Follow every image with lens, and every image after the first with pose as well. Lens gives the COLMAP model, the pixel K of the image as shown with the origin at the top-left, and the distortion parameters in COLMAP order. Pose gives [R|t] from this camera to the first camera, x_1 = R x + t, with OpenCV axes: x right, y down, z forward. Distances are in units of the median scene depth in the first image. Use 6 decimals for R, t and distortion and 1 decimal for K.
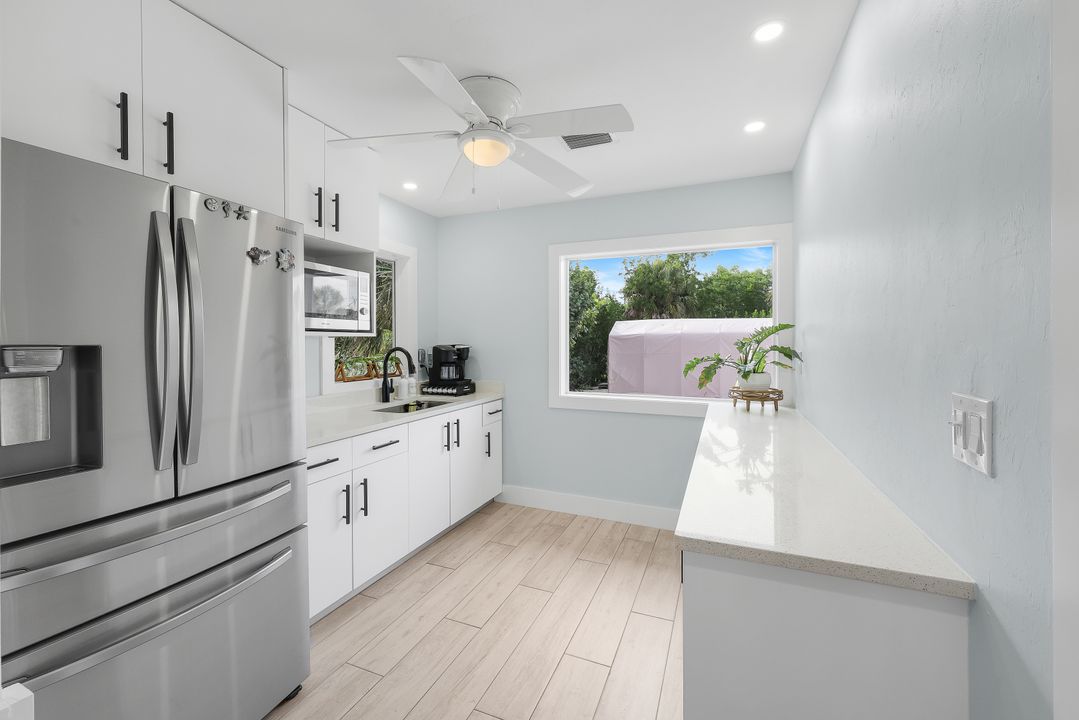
lens RADIAL K [[440.9, 0, 543.5], [0, 440.9, 342.8], [0, 0, 1]] dist [-0.002402, -0.000311]
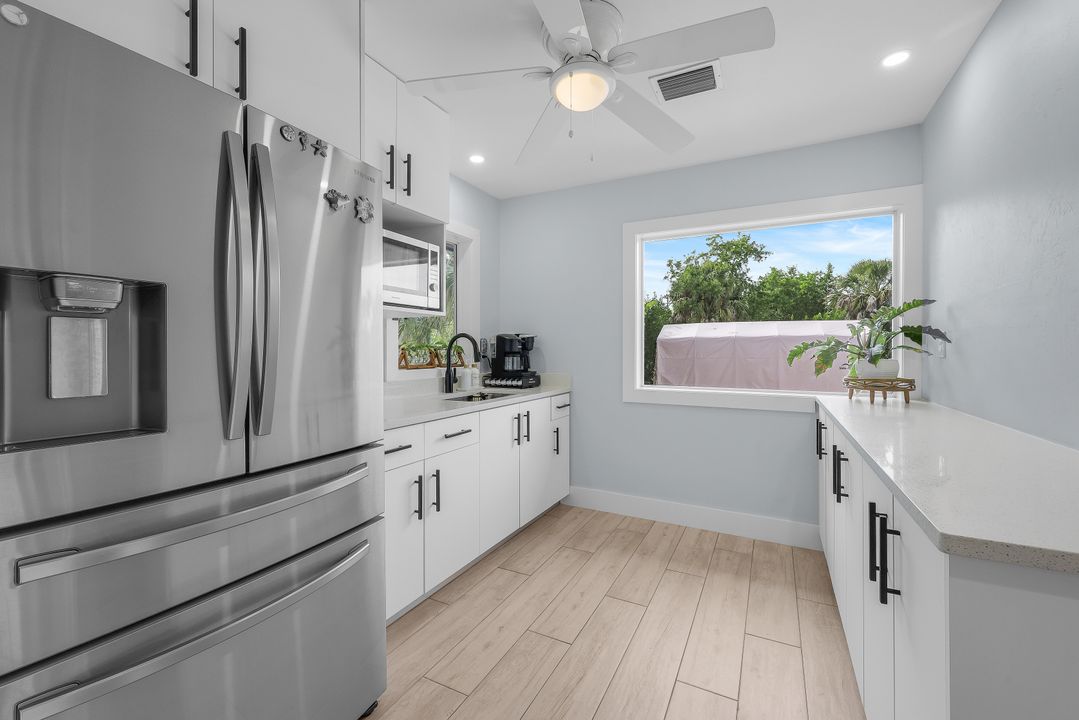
lens RADIAL K [[440.9, 0, 543.7], [0, 440.9, 350.6], [0, 0, 1]] dist [-0.002402, -0.000311]
pose [[0.997117, 0.002511, -0.075842, -0.125571], [-0.003012, 0.999974, -0.006494, 0.072767], [0.075824, 0.006704, 0.997099, 0.122684]]
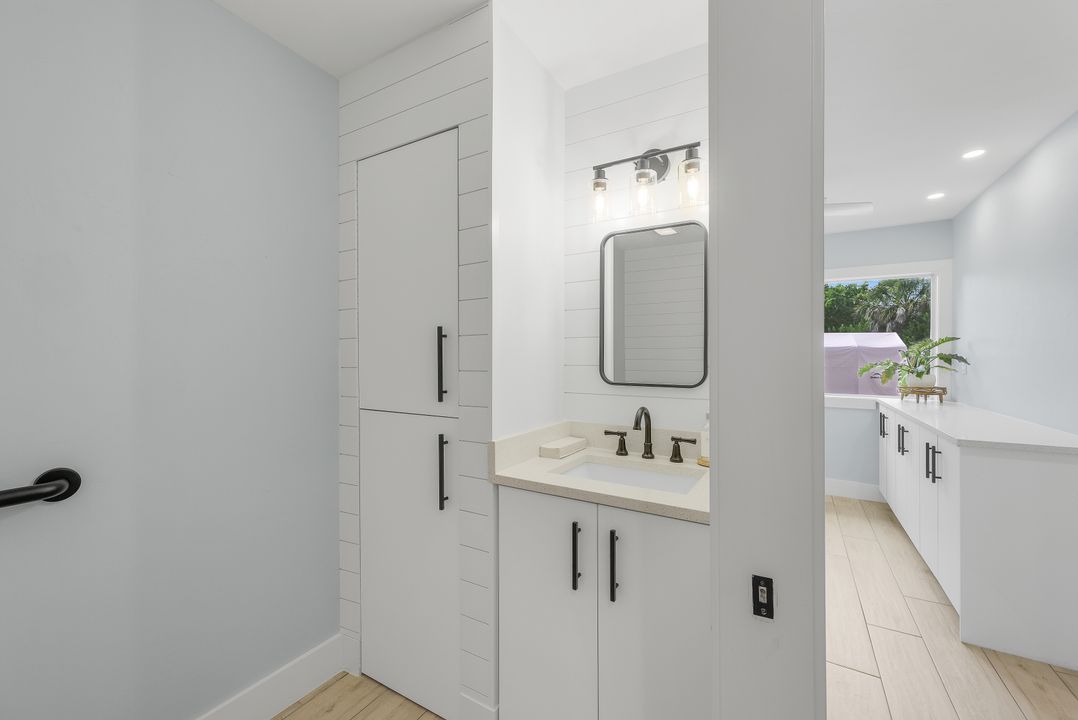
lens RADIAL K [[440.5, 0, 531.0], [0, 440.5, 358.8], [0, 0, 1]] dist [-0.002402, -0.000311]
pose [[0.991695, 0.003248, -0.128574, -0.630941], [-0.003504, 0.999992, -0.001773, 0.034702], [0.128567, 0.002209, 0.991698, -0.564185]]
